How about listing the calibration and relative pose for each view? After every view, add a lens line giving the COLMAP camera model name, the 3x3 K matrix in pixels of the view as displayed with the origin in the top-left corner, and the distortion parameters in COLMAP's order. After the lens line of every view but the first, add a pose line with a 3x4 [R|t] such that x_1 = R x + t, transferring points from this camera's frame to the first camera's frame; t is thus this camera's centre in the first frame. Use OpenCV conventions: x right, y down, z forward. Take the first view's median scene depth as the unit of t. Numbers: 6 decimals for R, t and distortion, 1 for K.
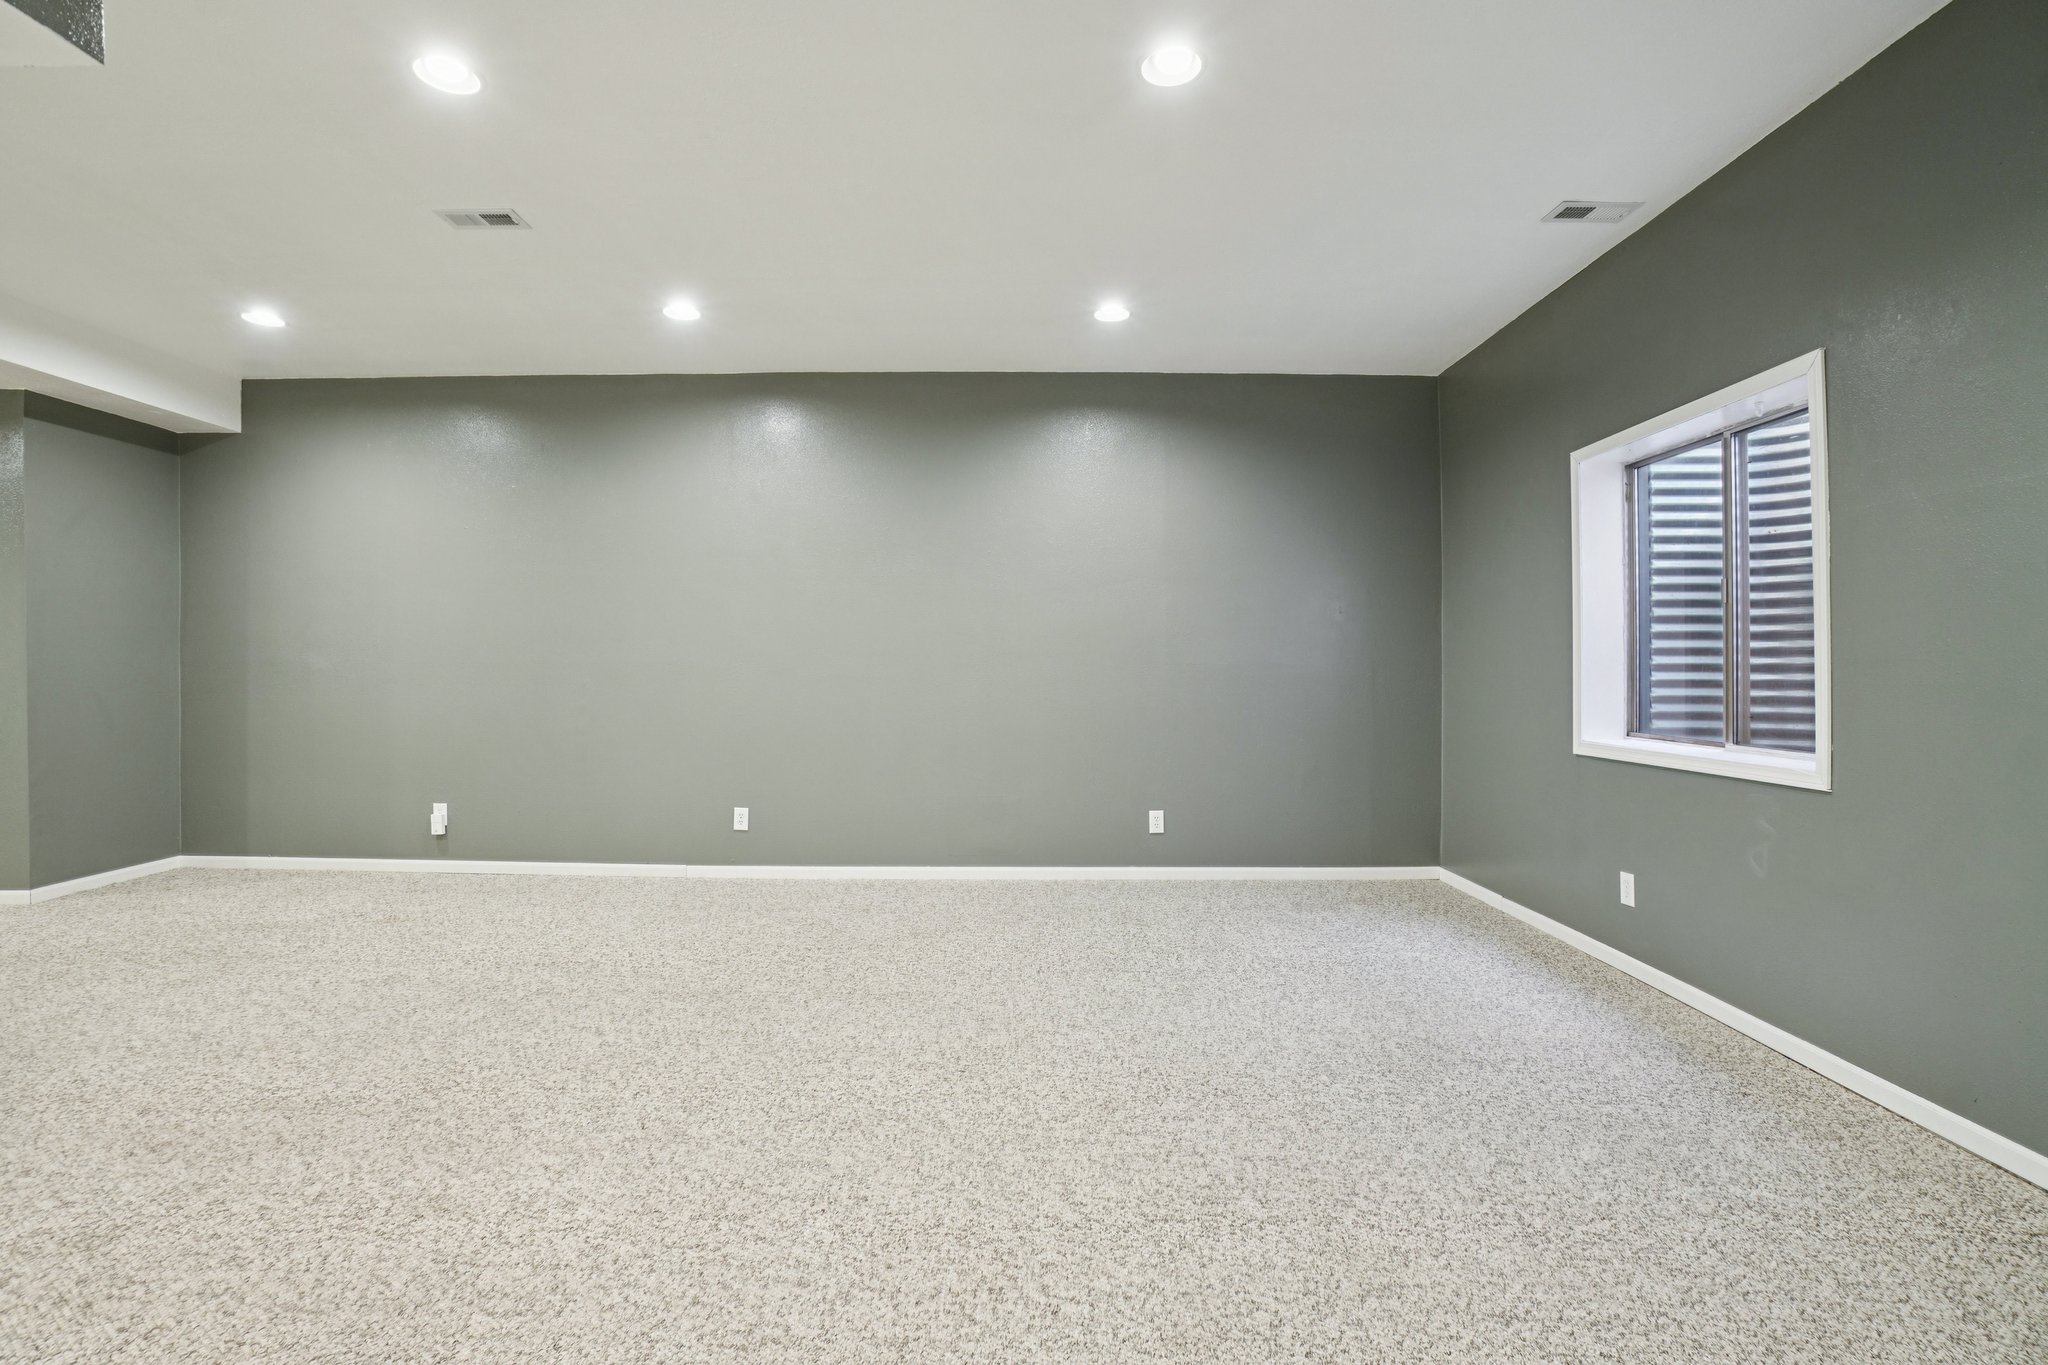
lens RADIAL K [[927.3, 0, 1010.6], [0, 927.3, 679.3], [0, 0, 1]] dist [-0.003688, 0.001262]
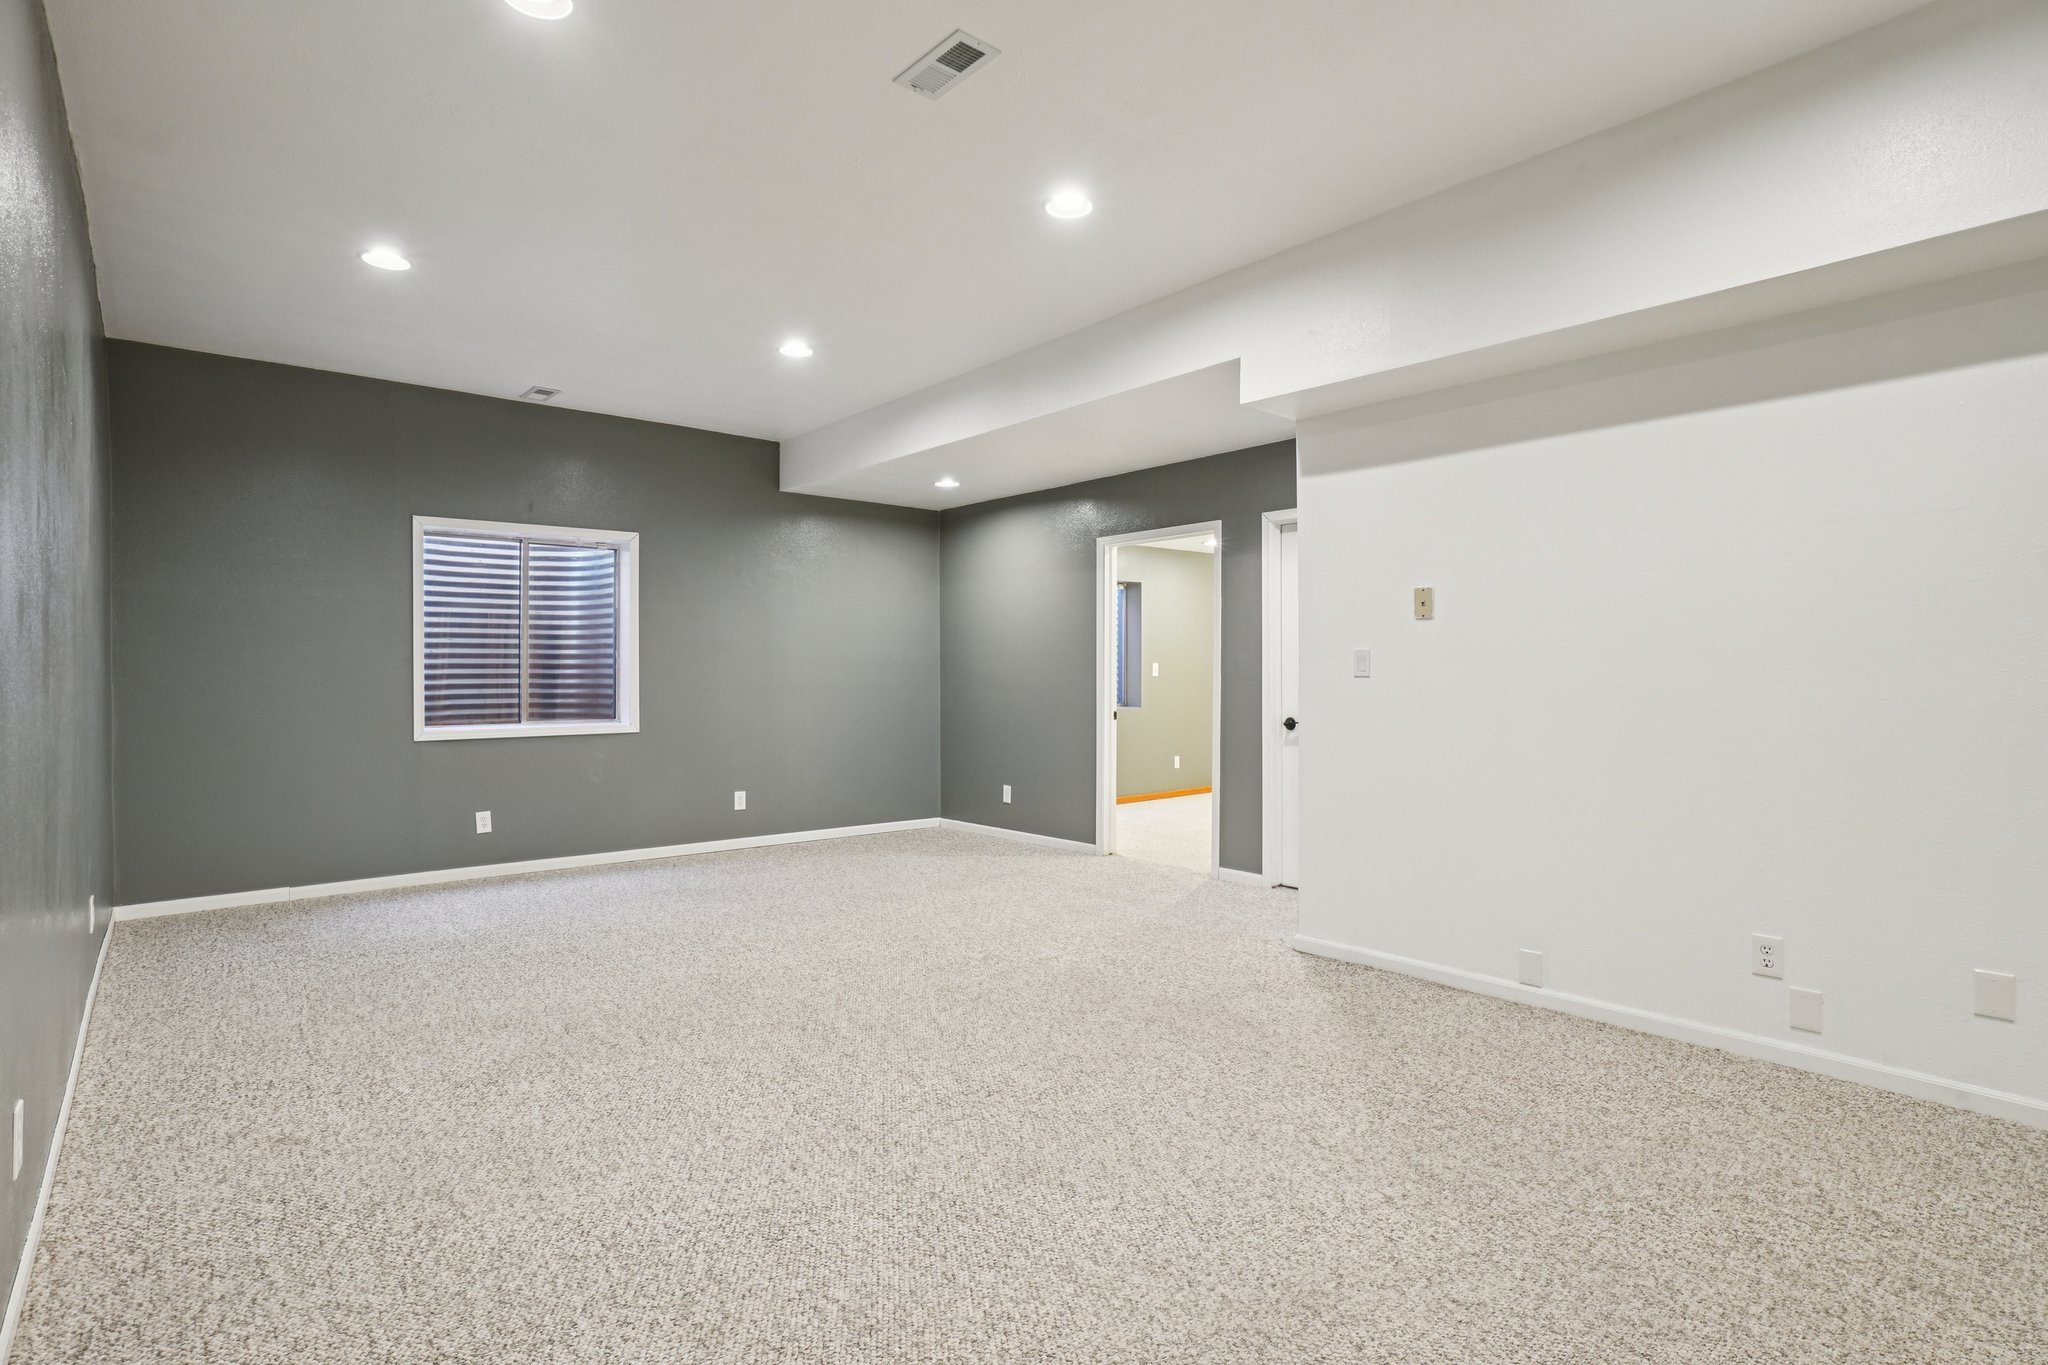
lens RADIAL K [[994.7, 0, 1014.2], [0, 994.7, 683.1], [0, 0, 1]] dist [0.000134, -0.000213]
pose [[-0.659356, -0.002551, 0.751826, -1.420935], [0.009526, 0.999886, 0.011747, -0.018683], [-0.751770, 0.014907, -0.659257, 1.754903]]
